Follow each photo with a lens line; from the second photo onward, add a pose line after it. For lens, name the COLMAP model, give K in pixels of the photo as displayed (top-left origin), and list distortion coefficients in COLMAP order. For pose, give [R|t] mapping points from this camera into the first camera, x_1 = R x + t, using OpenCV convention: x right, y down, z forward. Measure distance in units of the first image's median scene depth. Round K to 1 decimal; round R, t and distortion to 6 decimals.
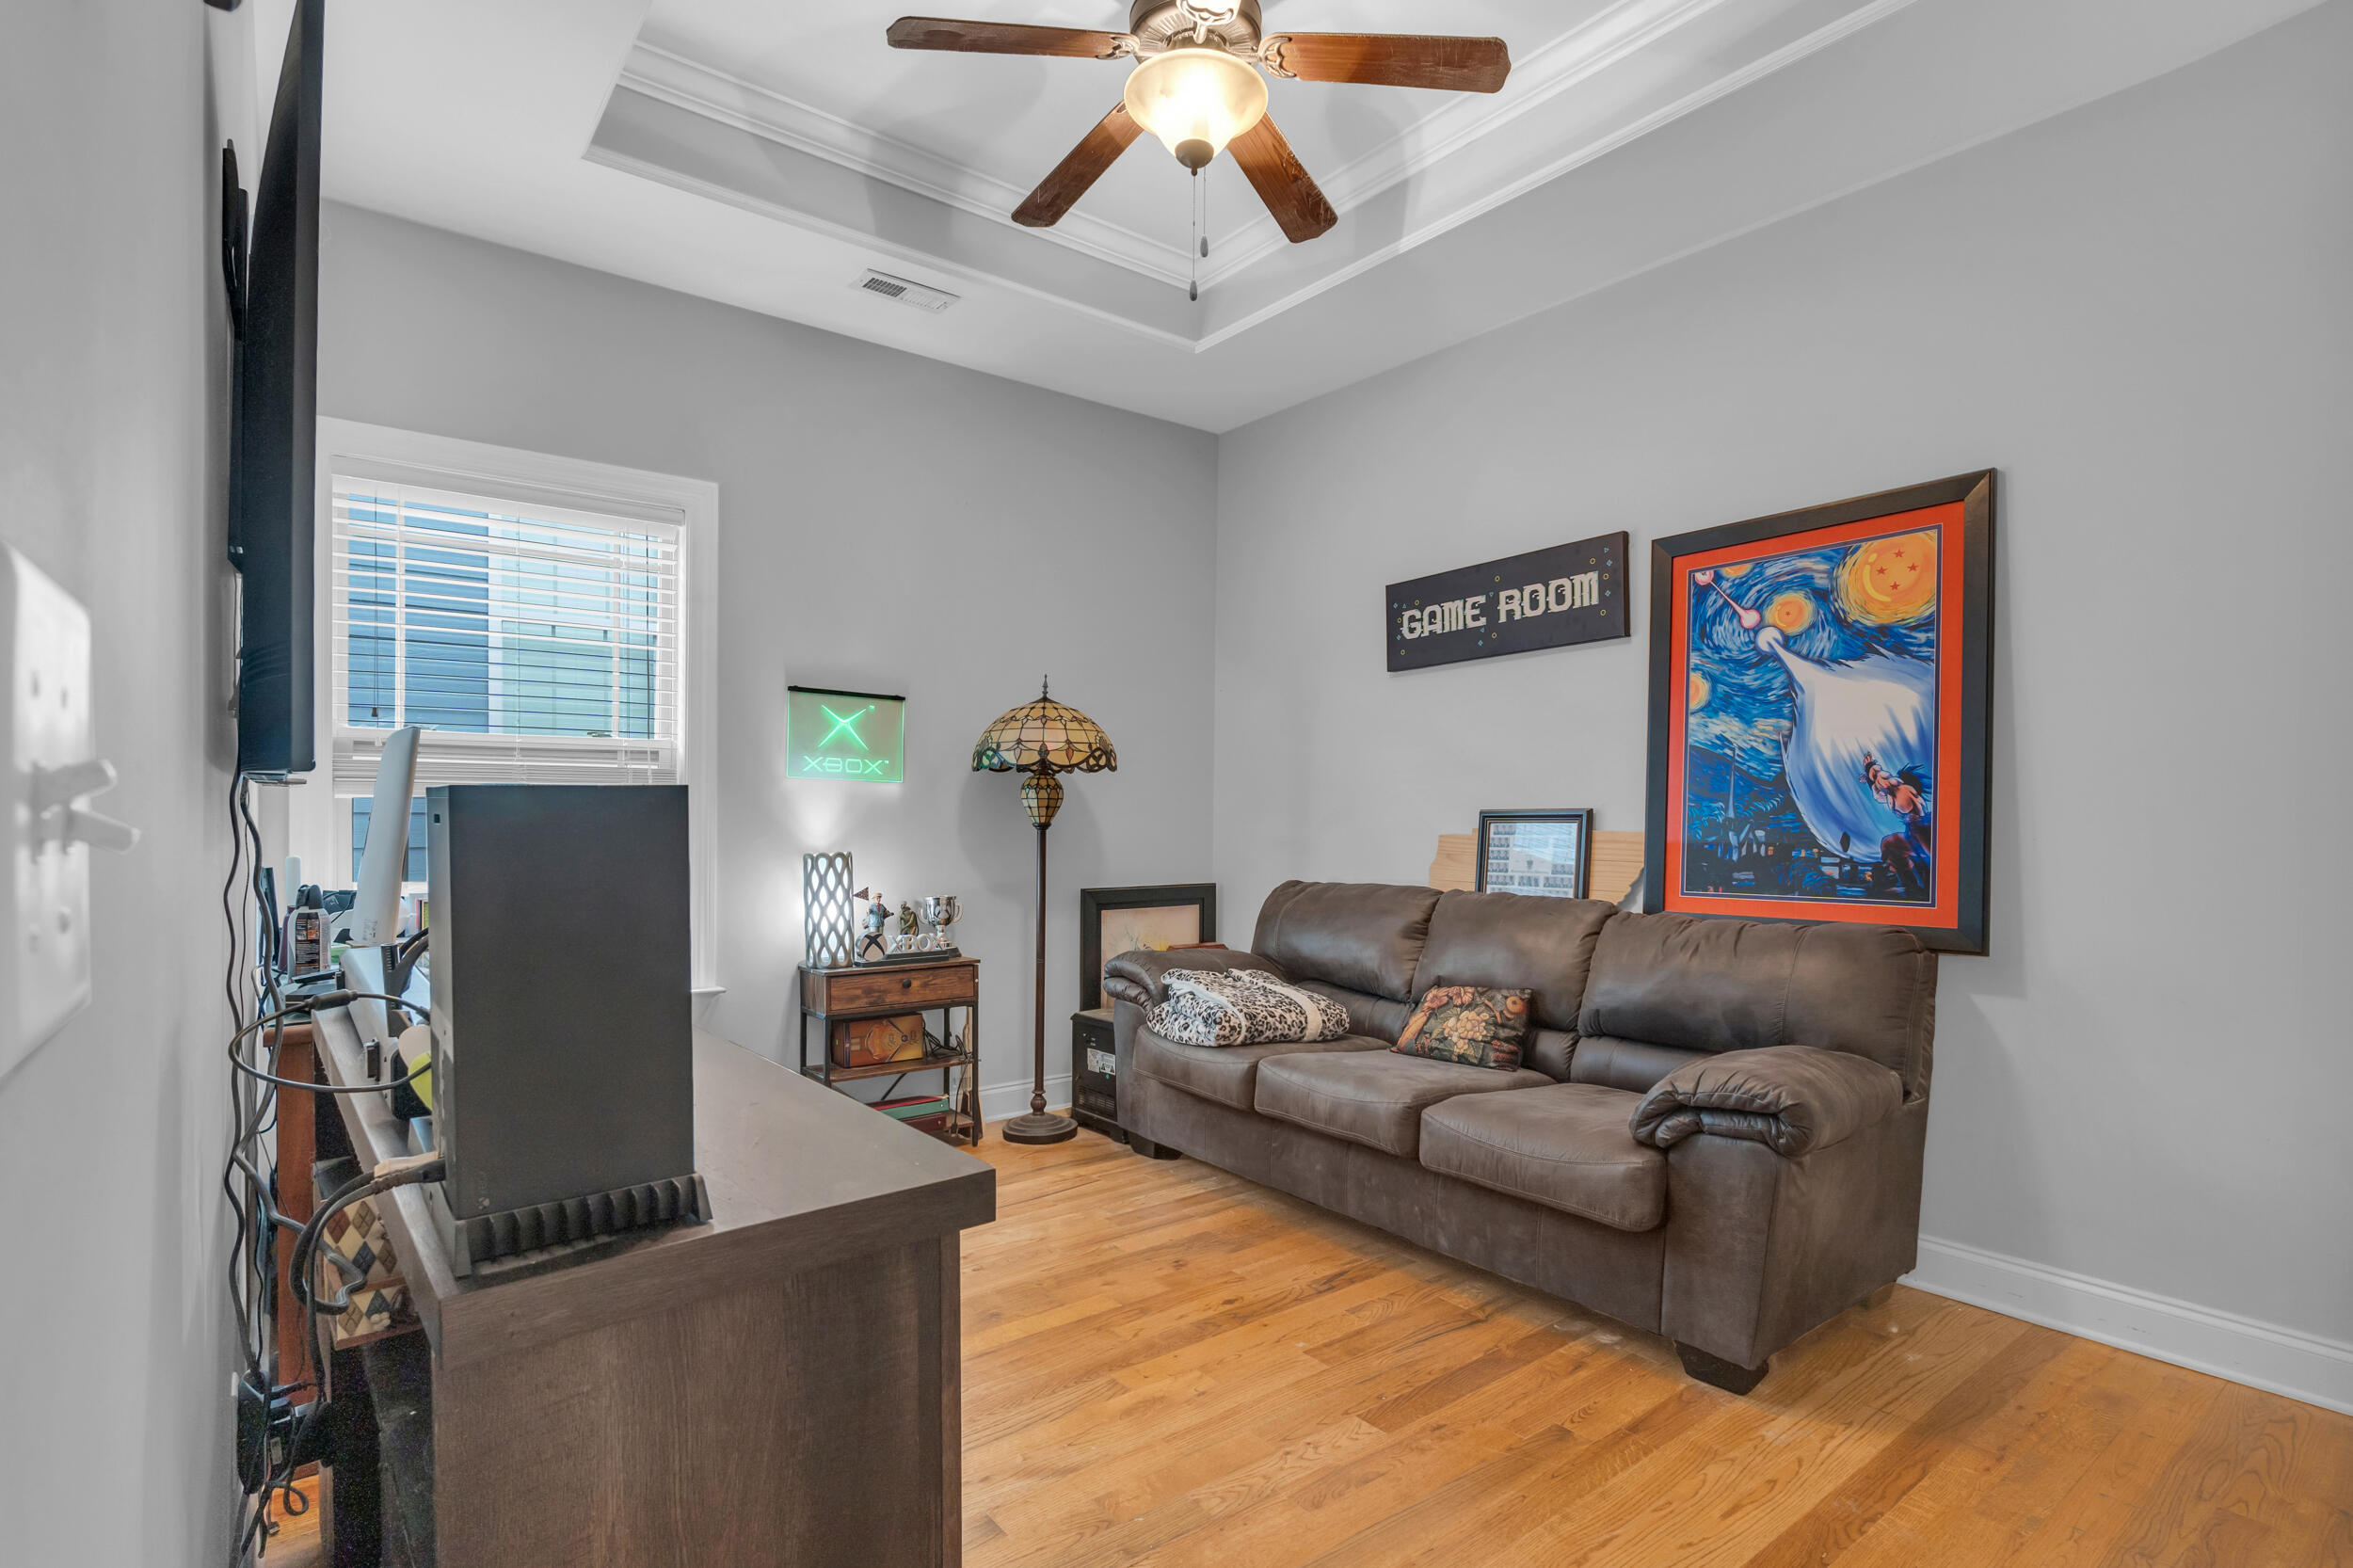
lens RADIAL K [[1075.1, 0, 1173.3], [0, 1075.1, 817.3], [0, 0, 1]] dist [-0.000183, 0.000206]
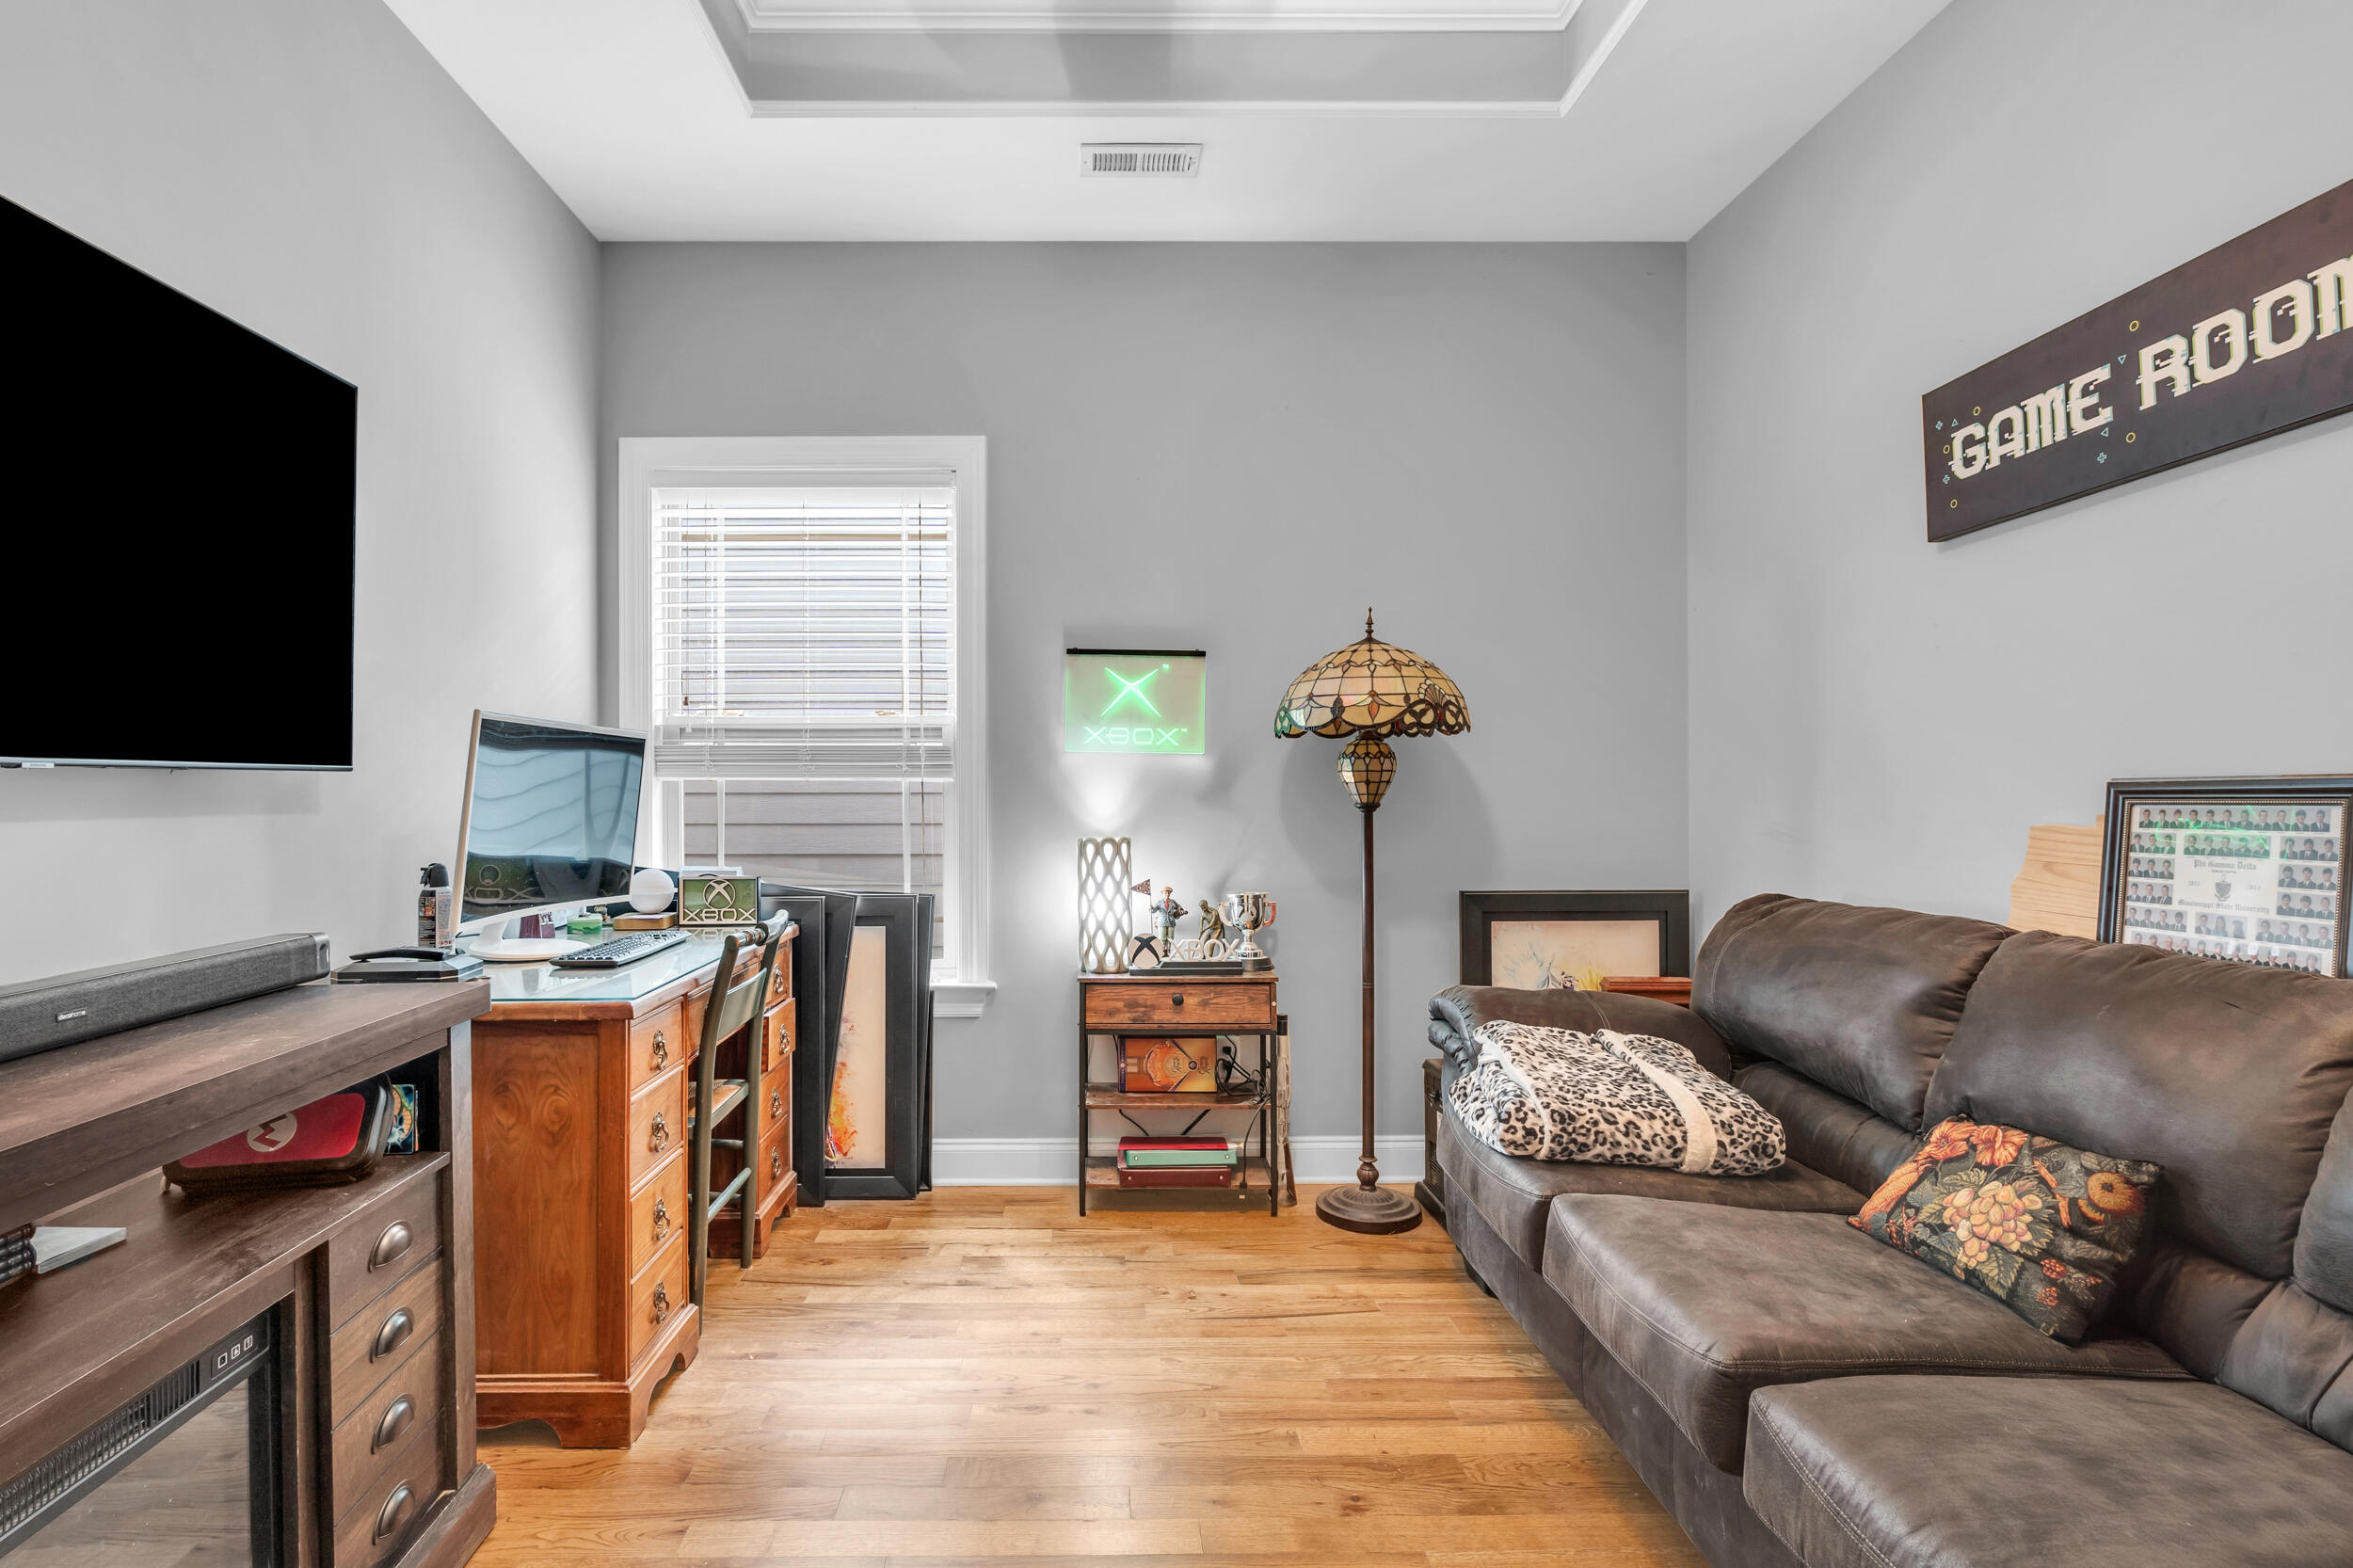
lens RADIAL K [[1083.9, 0, 1172.9], [0, 1083.9, 770.0], [0, 0, 1]] dist [-0.000200, 0.000569]
pose [[0.810492, -0.016580, -0.585515, 0.229287], [0.004513, 0.999746, -0.022062, -0.001912], [0.585732, 0.015238, 0.810361, 0.319254]]
